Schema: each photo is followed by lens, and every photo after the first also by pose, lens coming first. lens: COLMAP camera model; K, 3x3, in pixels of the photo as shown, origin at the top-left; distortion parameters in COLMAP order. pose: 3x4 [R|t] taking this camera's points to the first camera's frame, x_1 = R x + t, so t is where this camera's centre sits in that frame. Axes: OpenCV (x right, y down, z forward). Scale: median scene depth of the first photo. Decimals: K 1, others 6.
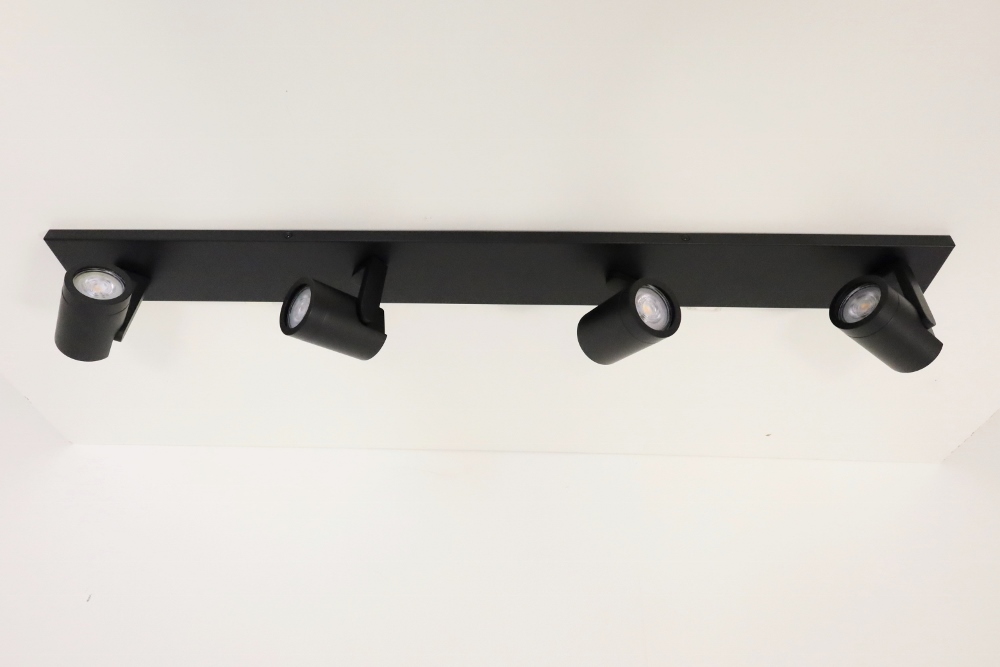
lens RADIAL K [[684.6, 0, 494.5], [0, 684.6, 334.5], [0, 0, 1]] dist [-0.005110, -0.000798]
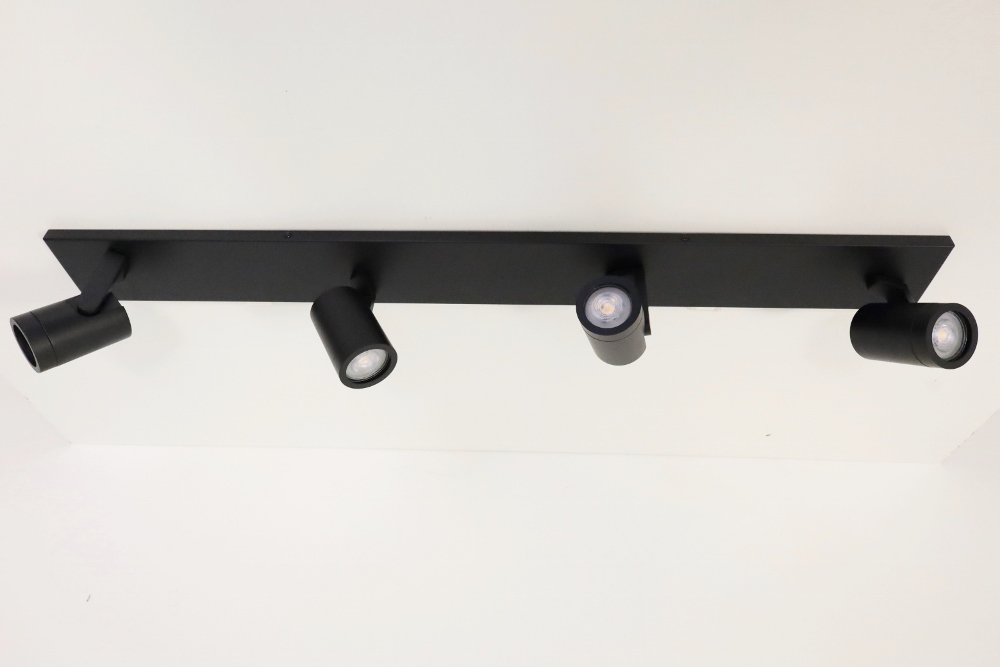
lens RADIAL K [[684.6, 0, 504.0], [0, 684.6, 333.9], [0, 0, 1]] dist [-0.005110, -0.000798]
pose [[0.999997, 0.000680, -0.002386, 0.407701], [-0.000682, 0.999999, -0.001053, 0.004829], [0.002386, 0.001055, 0.999997, -0.012695]]
